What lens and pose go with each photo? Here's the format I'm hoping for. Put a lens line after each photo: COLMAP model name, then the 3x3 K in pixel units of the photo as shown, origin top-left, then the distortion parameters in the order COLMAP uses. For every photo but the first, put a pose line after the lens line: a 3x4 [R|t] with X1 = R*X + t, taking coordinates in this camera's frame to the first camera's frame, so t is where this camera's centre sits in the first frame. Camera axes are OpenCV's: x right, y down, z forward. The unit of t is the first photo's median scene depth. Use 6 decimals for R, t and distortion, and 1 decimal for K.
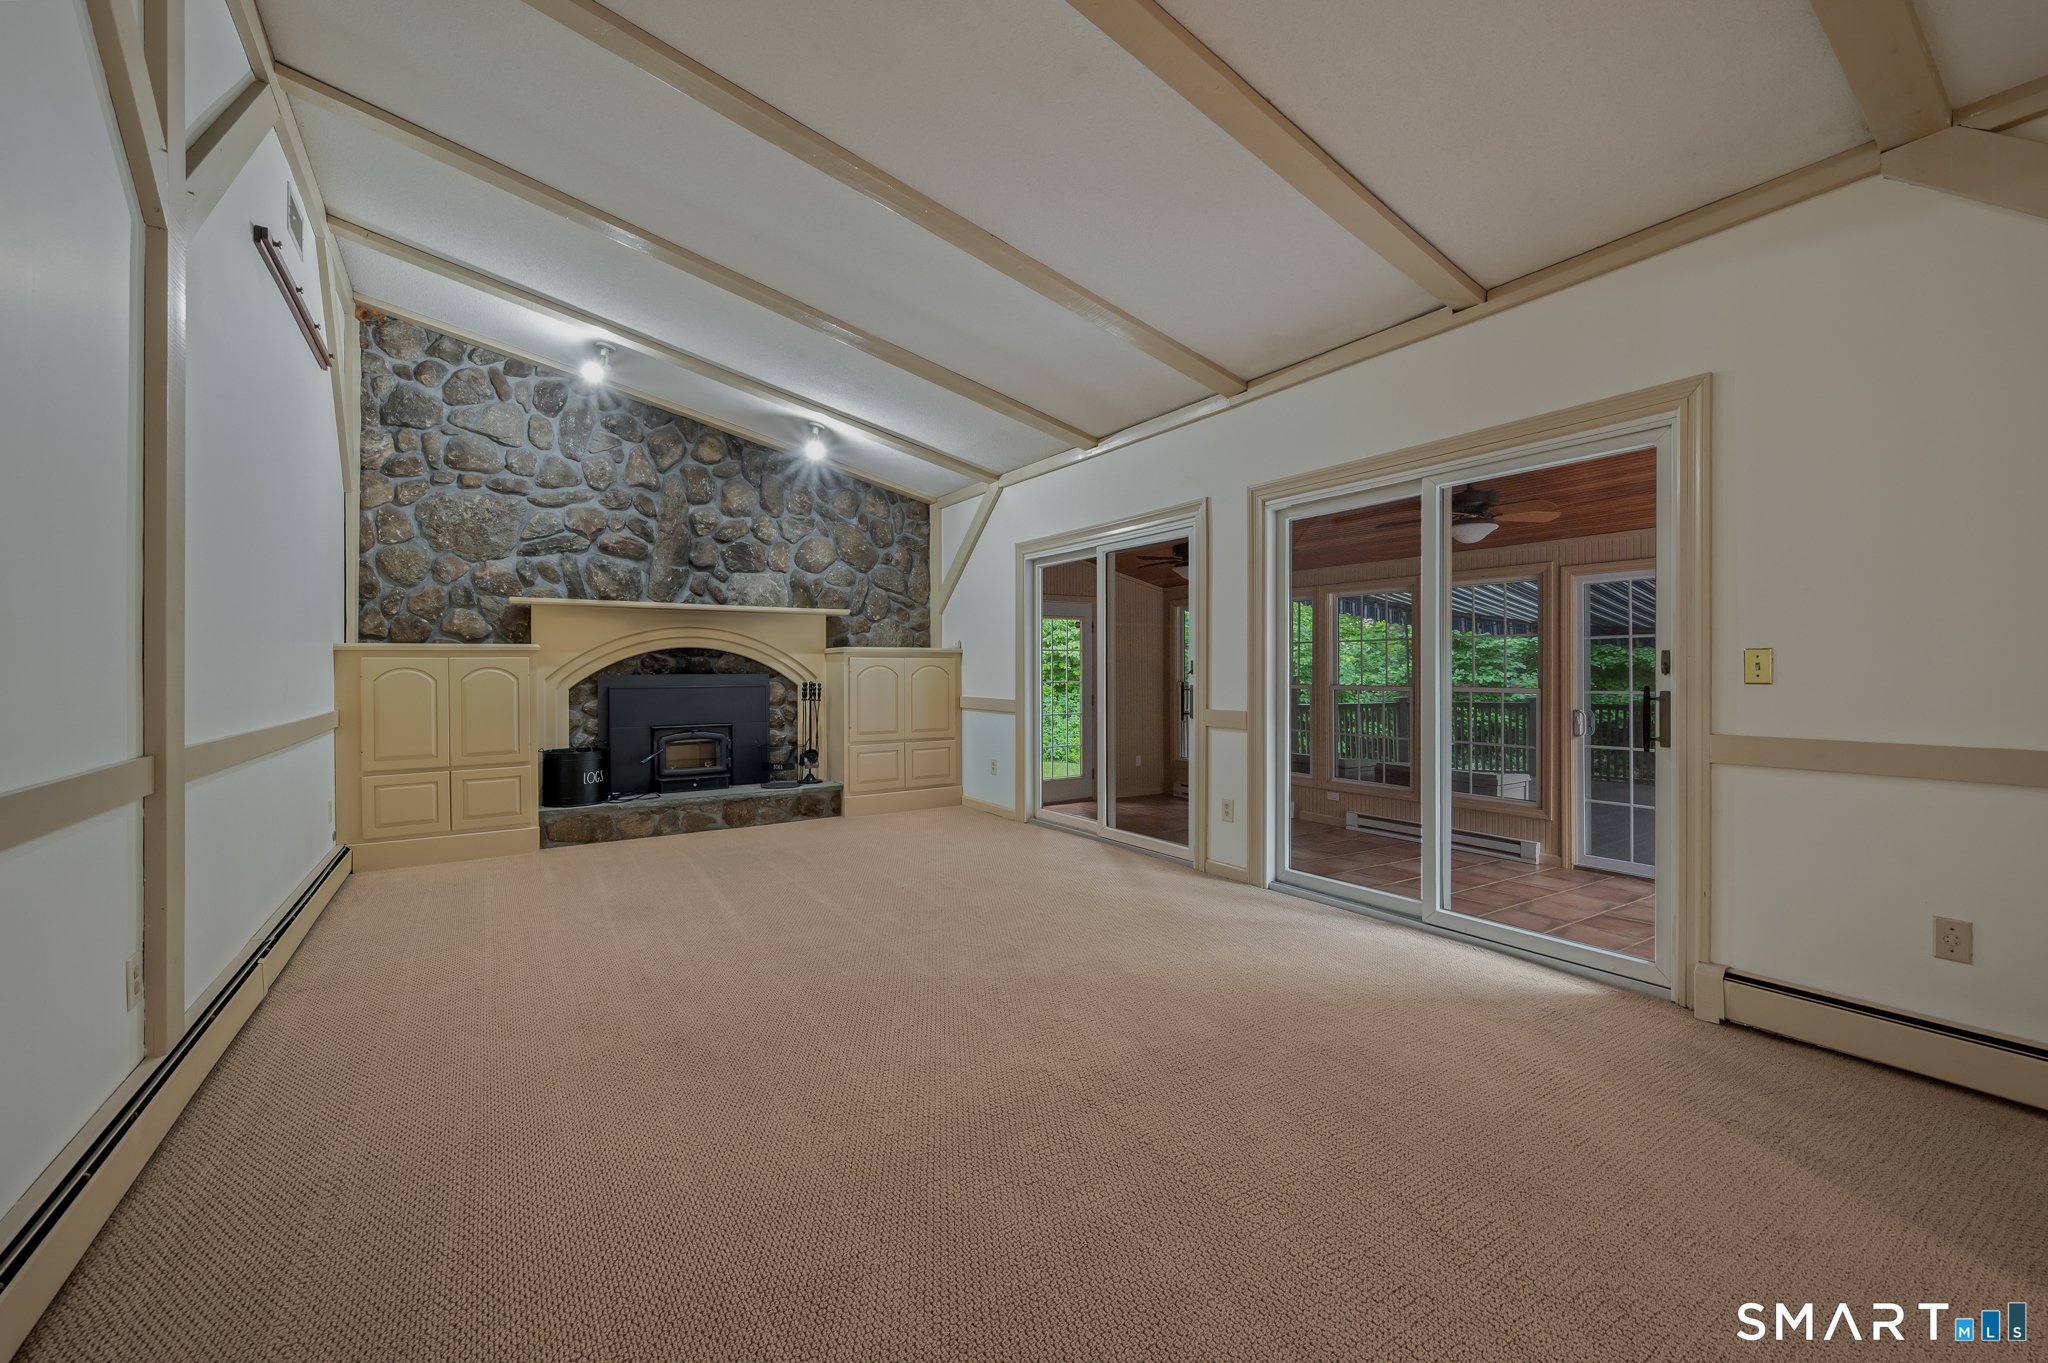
lens RADIAL K [[812.4, 0, 1018.8], [0, 812.4, 668.6], [0, 0, 1]] dist [-0.002133, -0.000191]
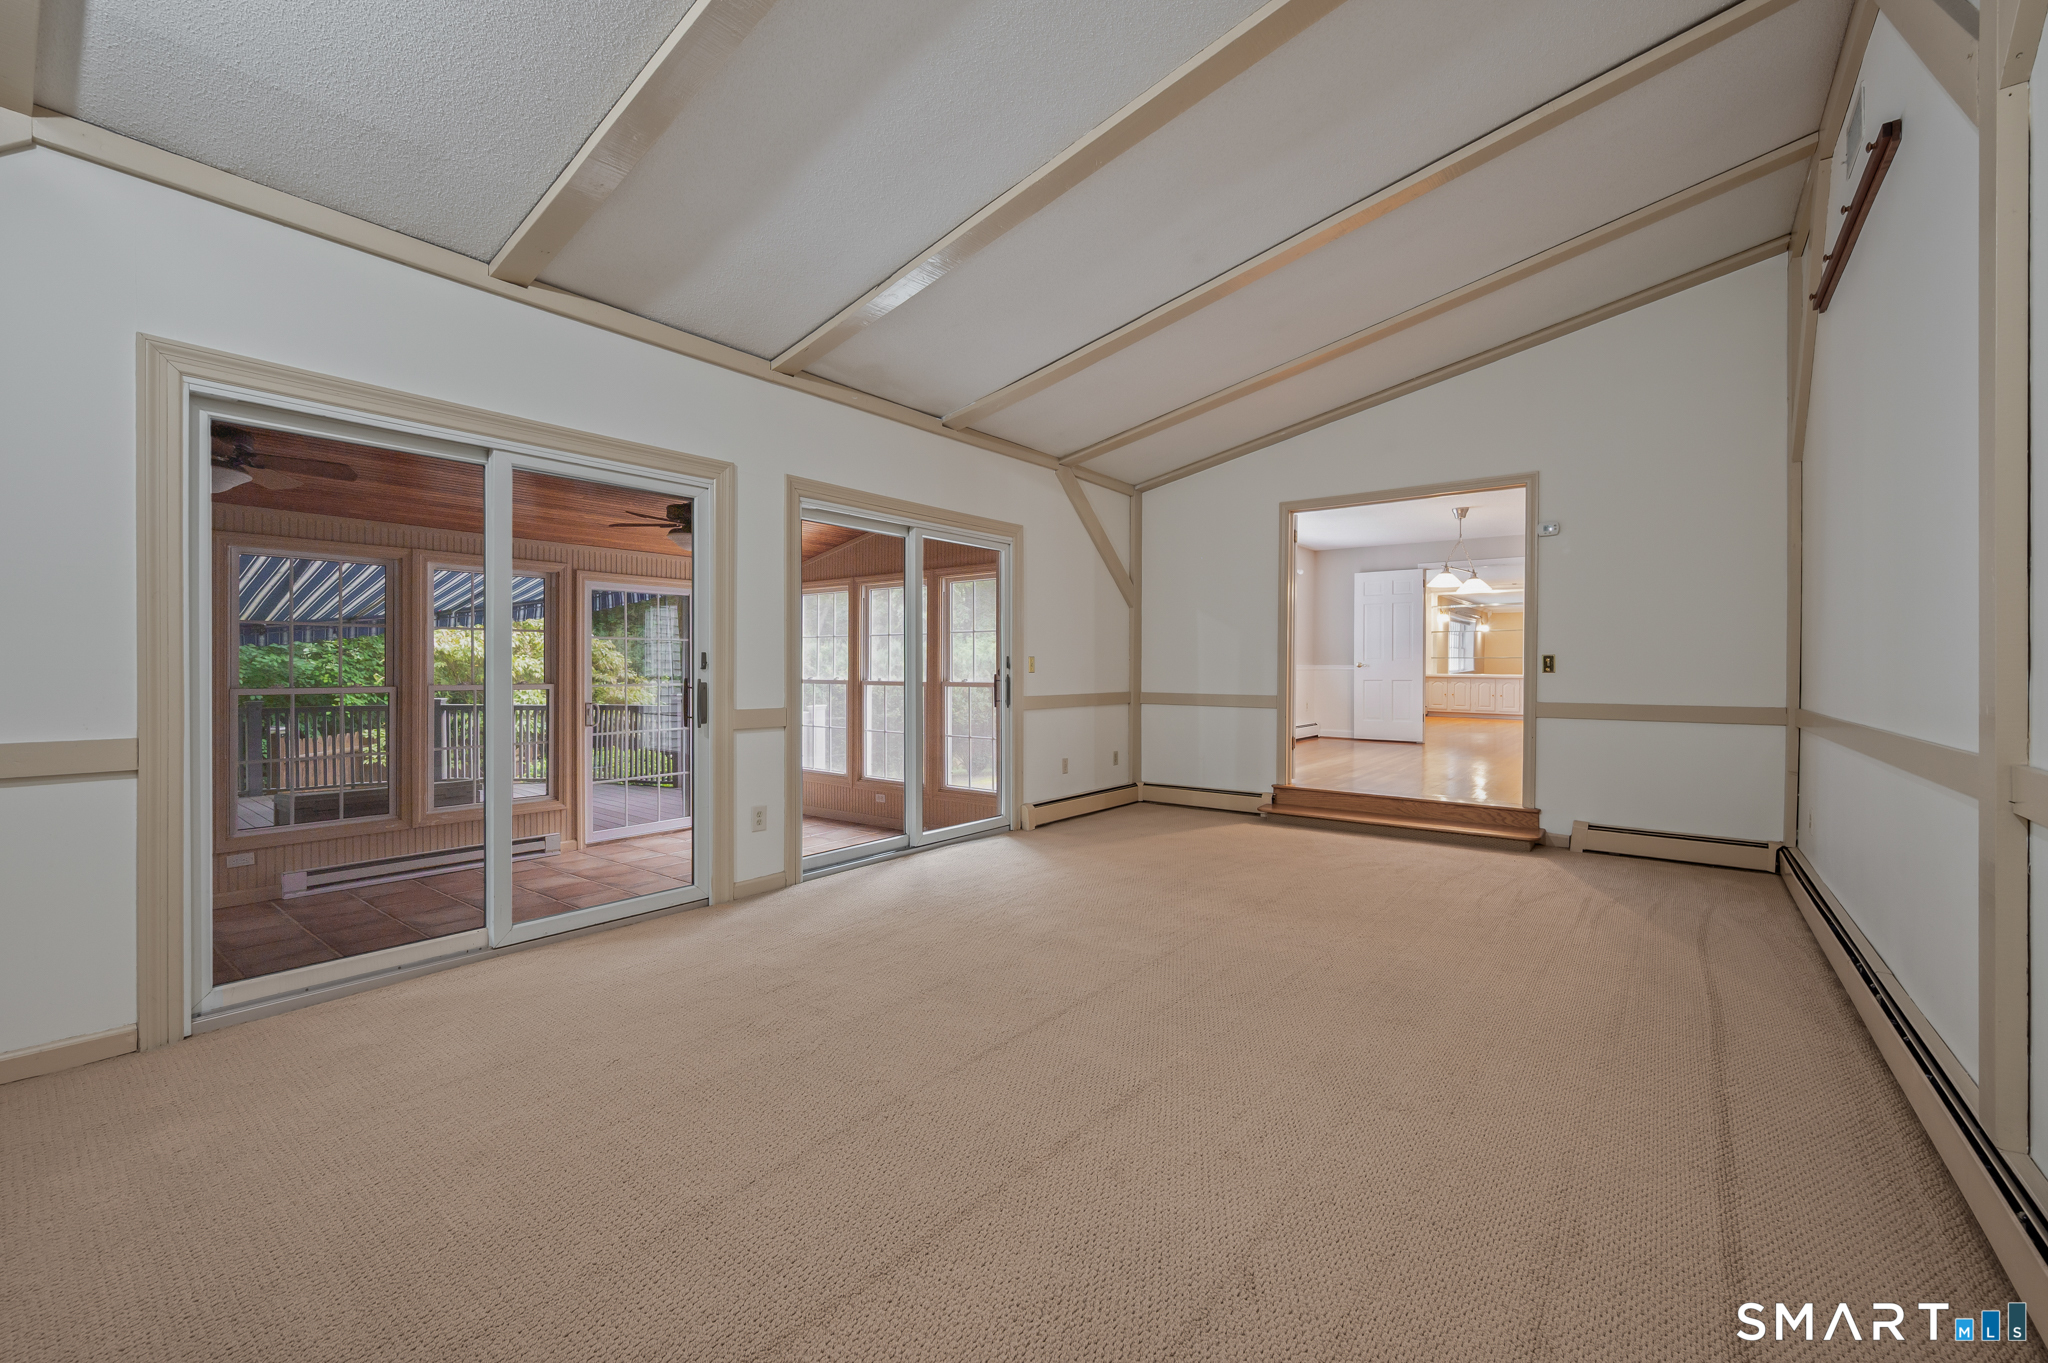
lens RADIAL K [[812.4, 0, 1018.8], [0, 812.4, 668.6], [0, 0, 1]] dist [-0.002133, -0.000191]
pose [[-0.312302, 0.001071, 0.949982, -0.665631], [-0.001424, 0.999998, -0.001596, 0.007066], [-0.949982, -0.001851, -0.312299, 0.960053]]
